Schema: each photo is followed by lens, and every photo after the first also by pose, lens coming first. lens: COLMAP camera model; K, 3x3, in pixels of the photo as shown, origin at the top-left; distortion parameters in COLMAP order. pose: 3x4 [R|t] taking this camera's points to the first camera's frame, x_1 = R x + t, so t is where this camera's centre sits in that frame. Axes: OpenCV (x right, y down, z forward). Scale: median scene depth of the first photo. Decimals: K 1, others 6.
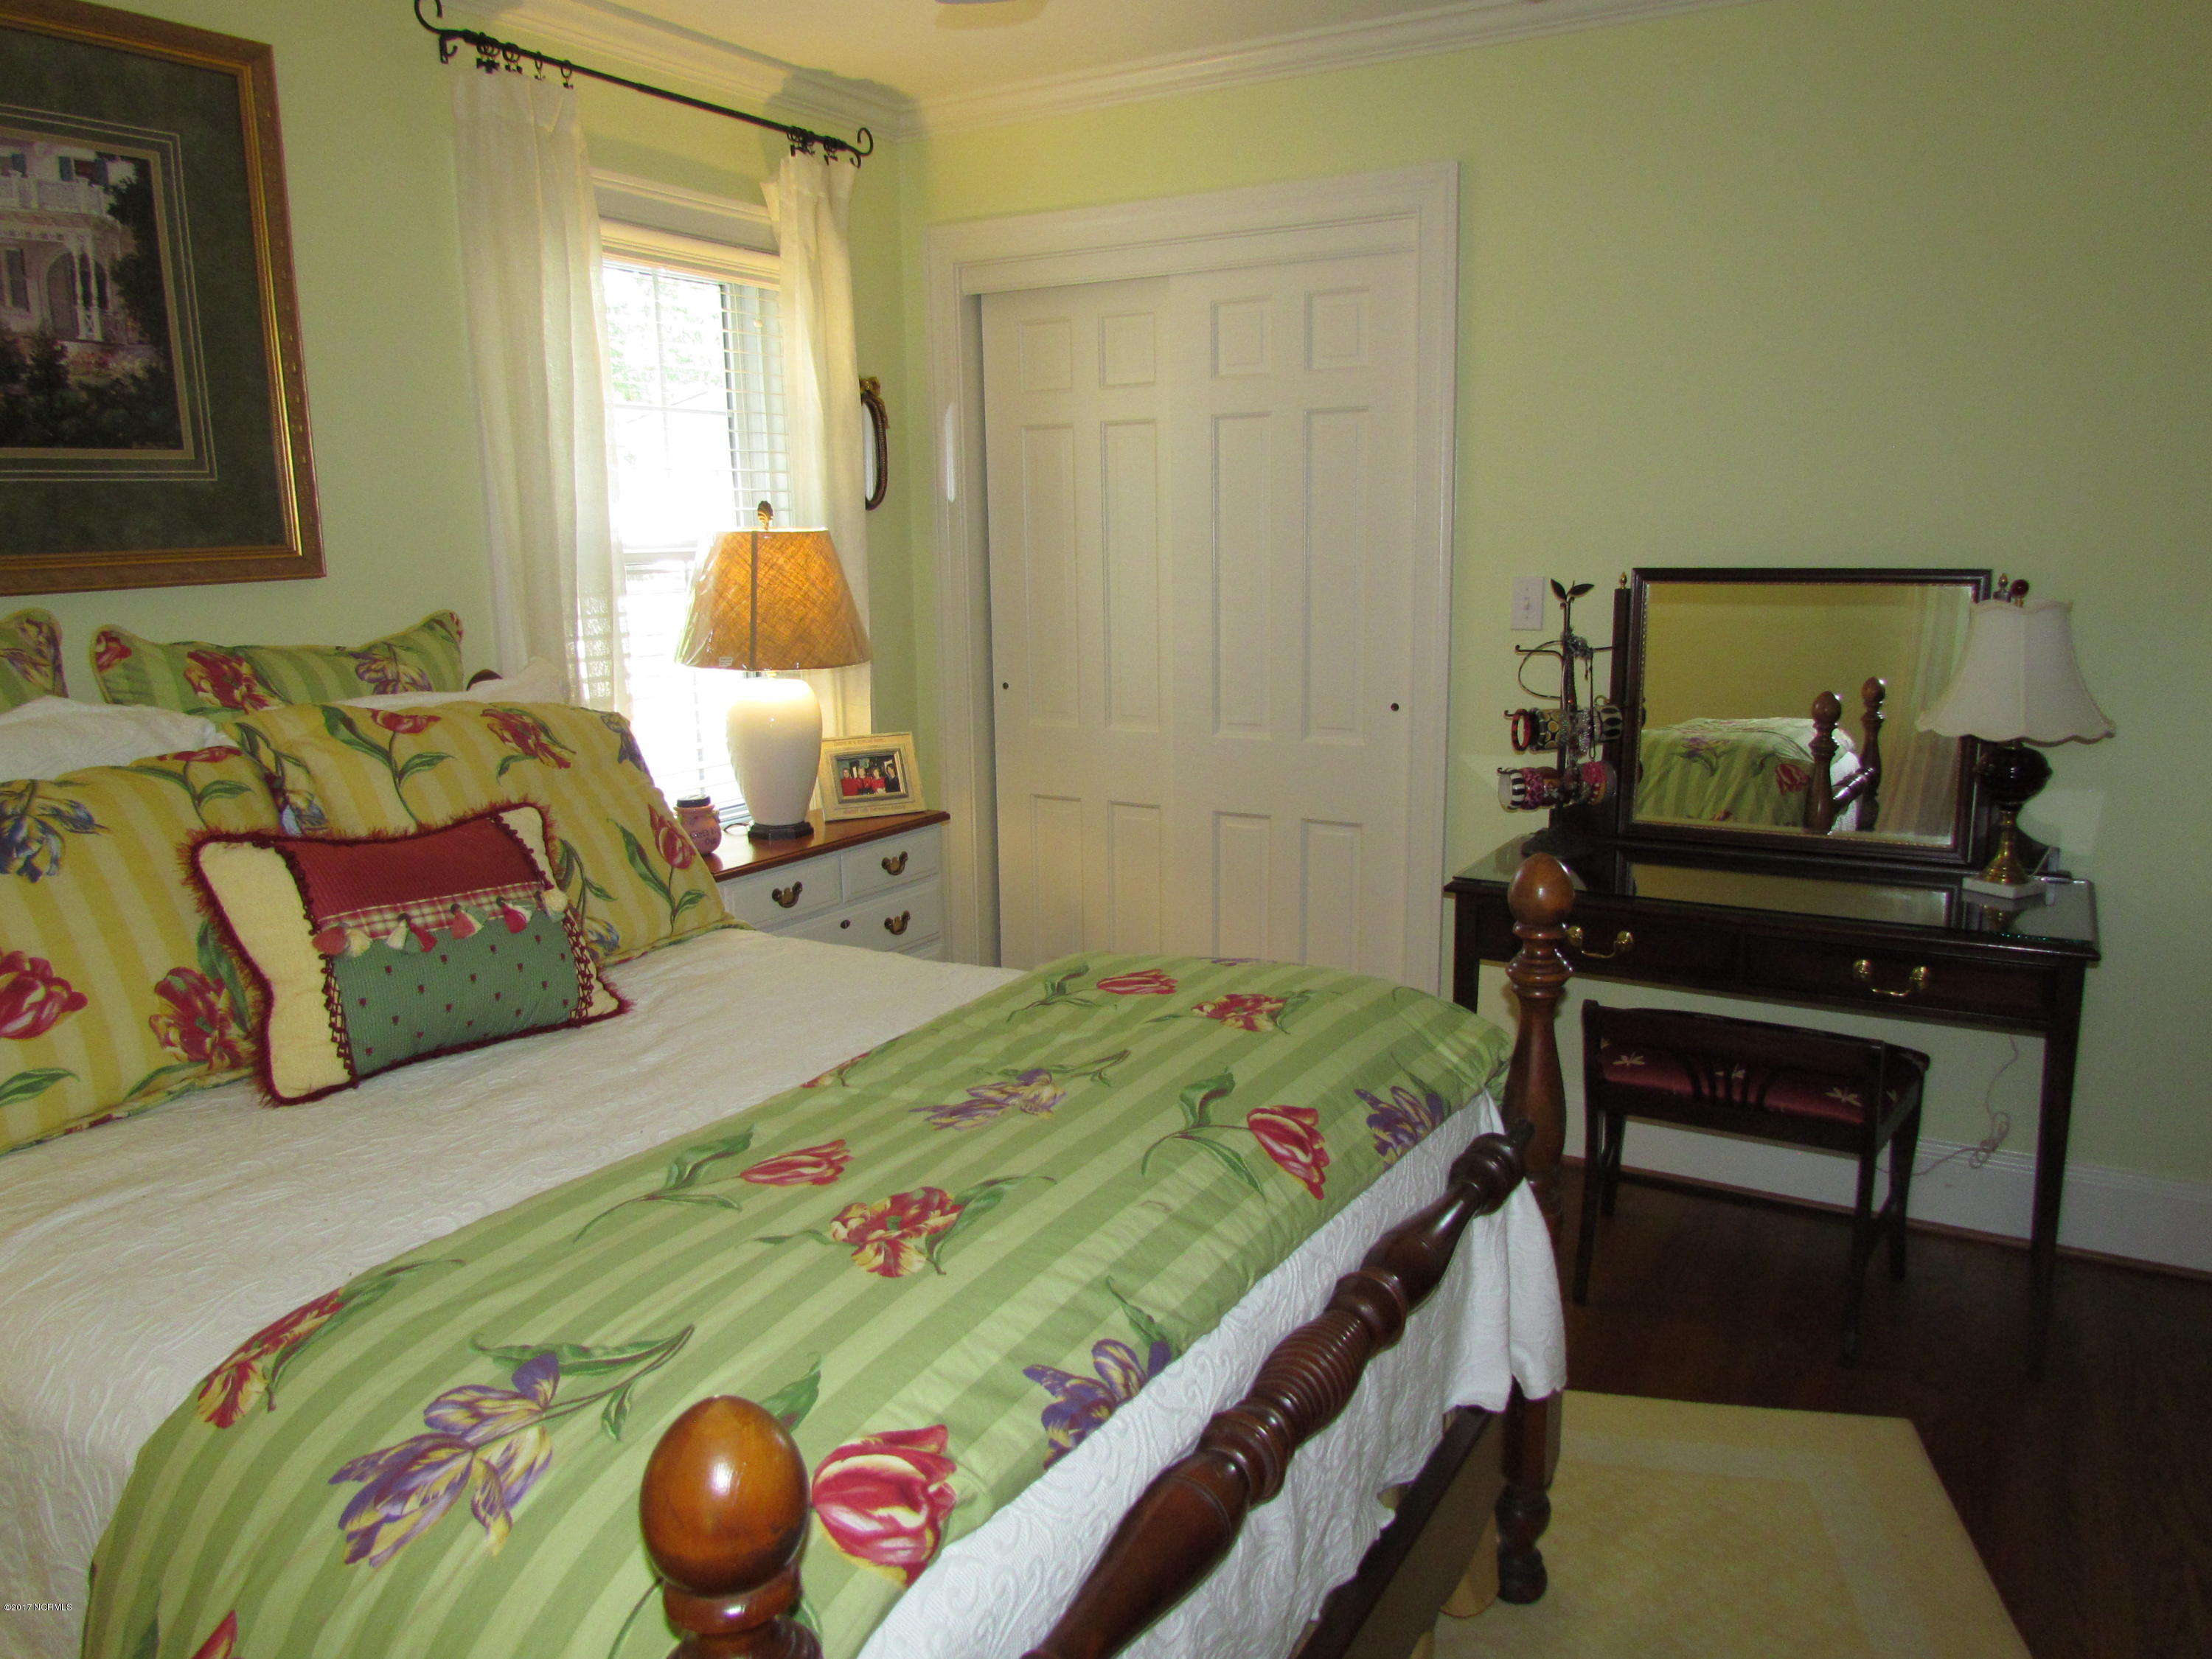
lens RADIAL K [[1574.7, 0, 1088.5], [0, 1574.7, 819.8], [0, 0, 1]] dist [-0.026490, 0.003740]
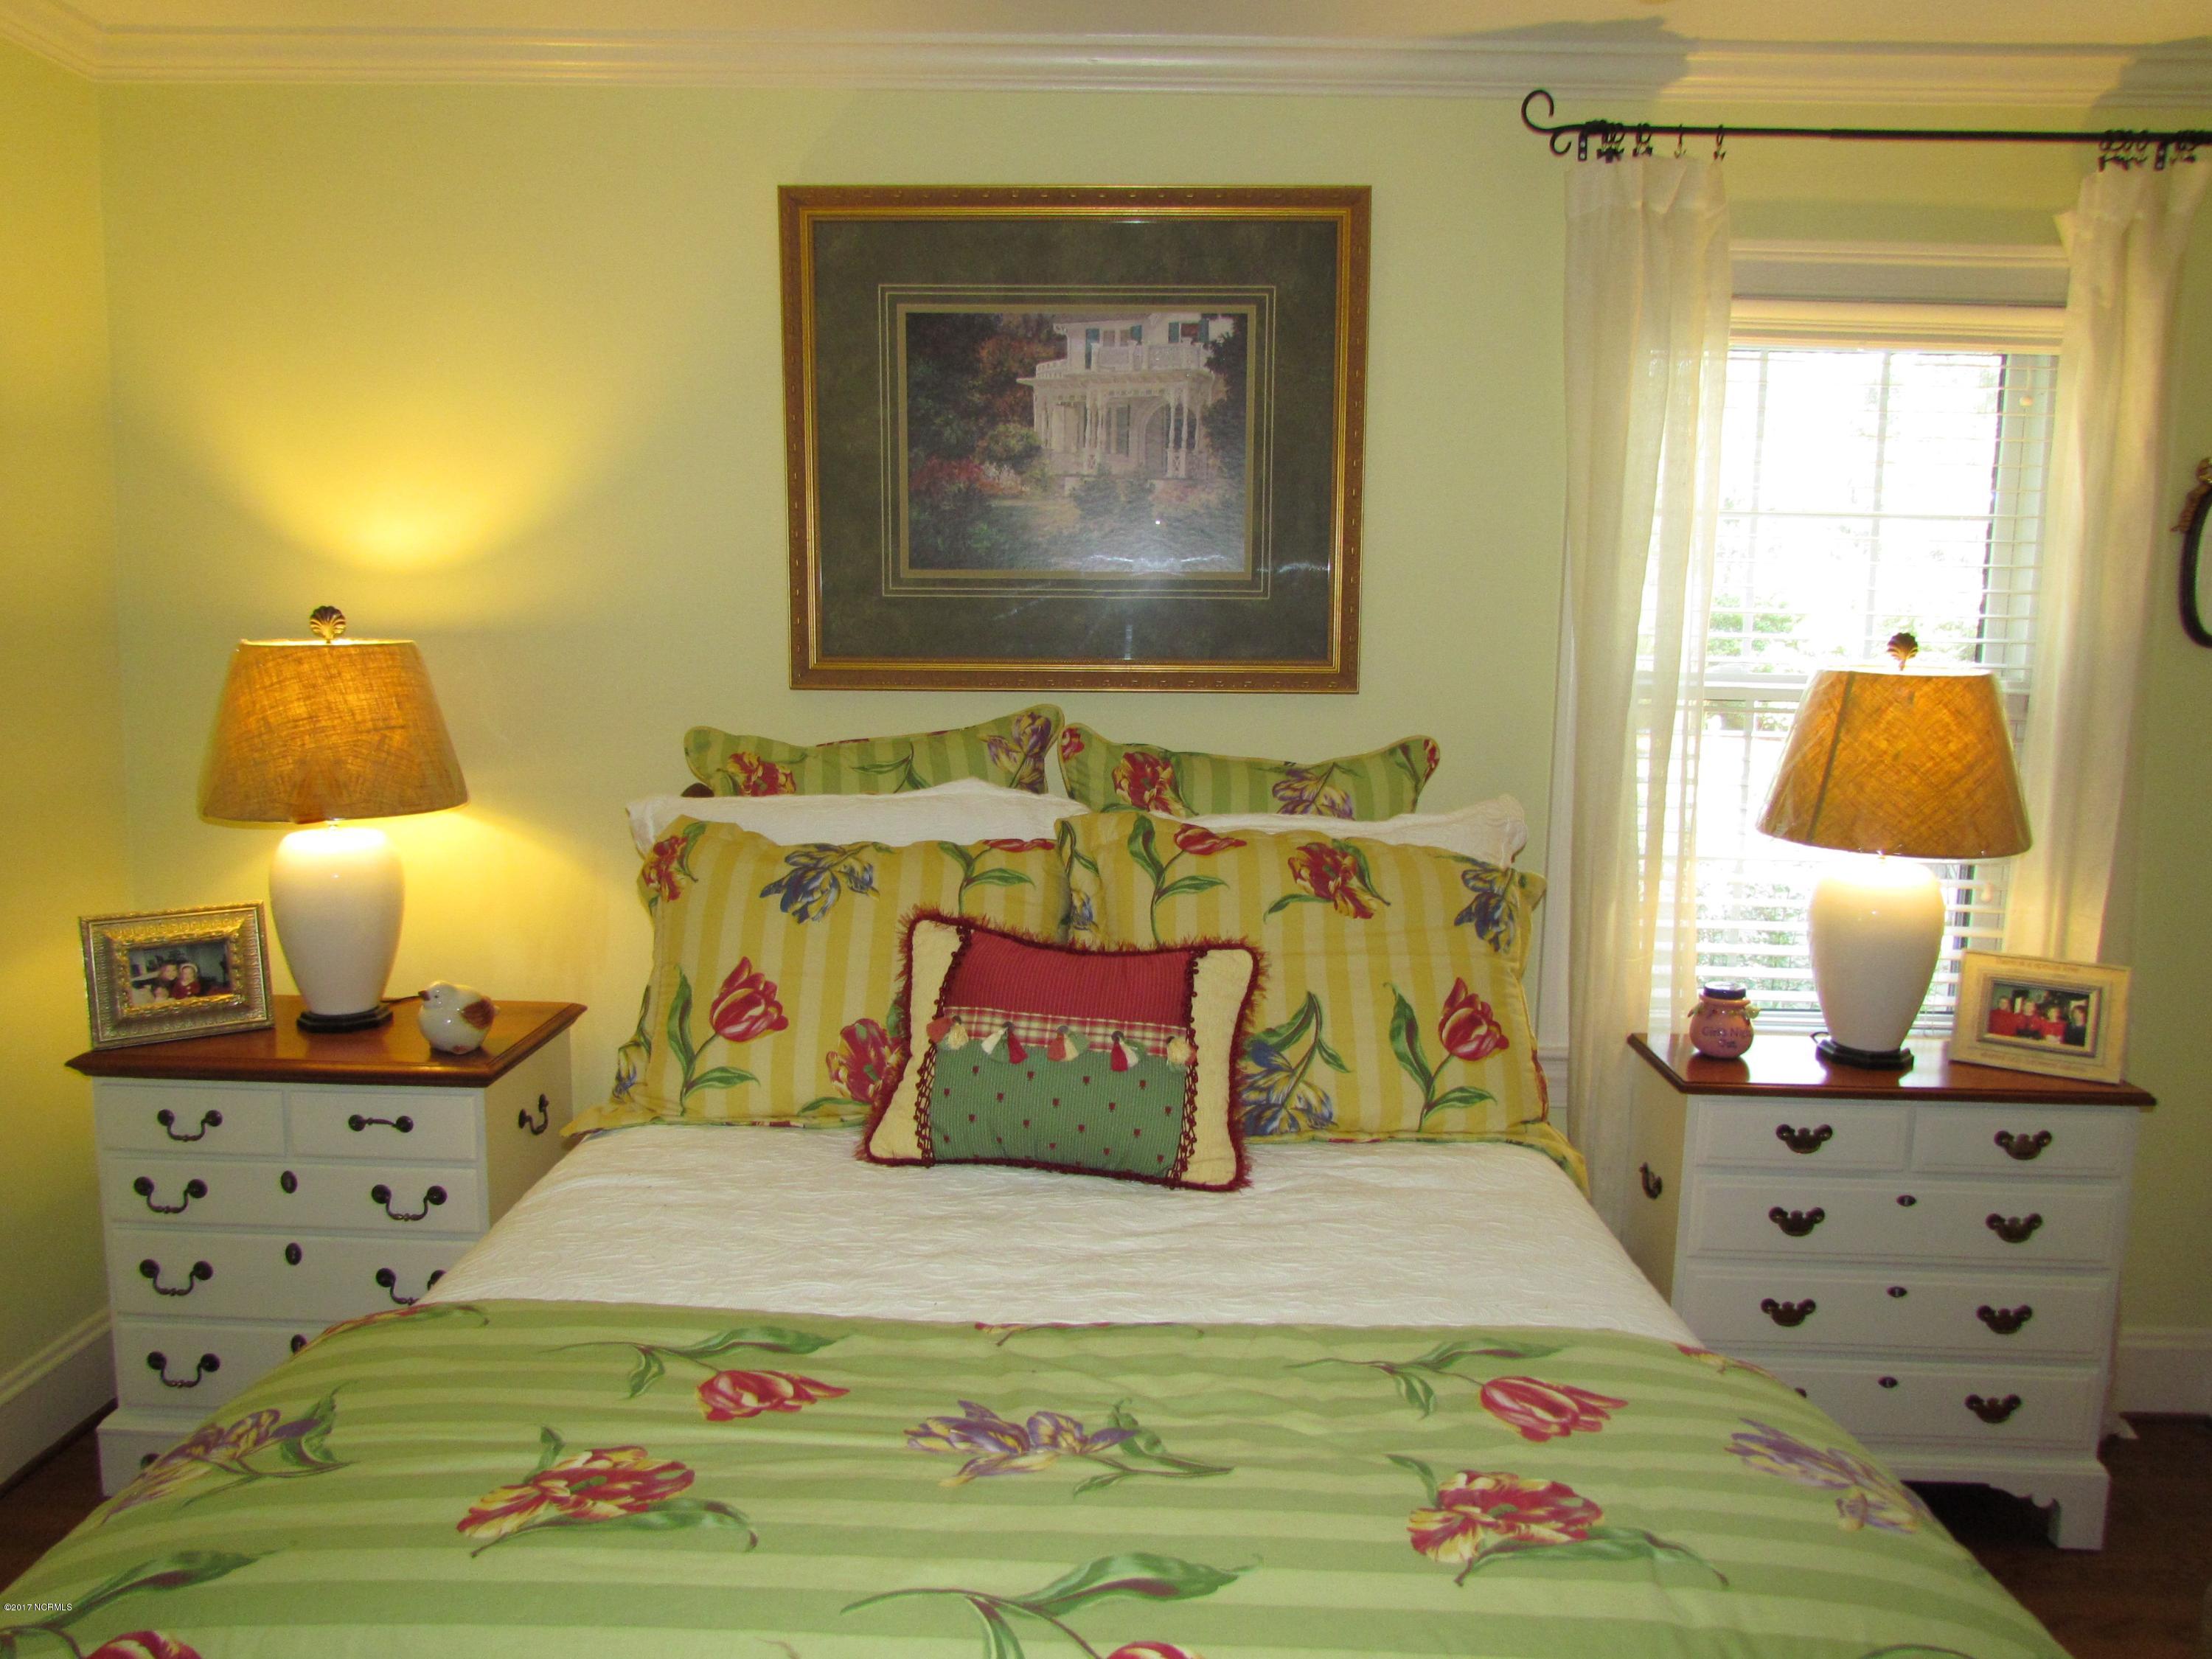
lens RADIAL K [[1574.7, 0, 1095.6], [0, 1574.7, 834.2], [0, 0, 1]] dist [-0.026490, 0.003740]
pose [[0.496358, 0.141477, -0.856512, 0.379634], [-0.184609, 0.981266, 0.055101, -0.105971], [0.848262, 0.130770, 0.513178, 0.400196]]
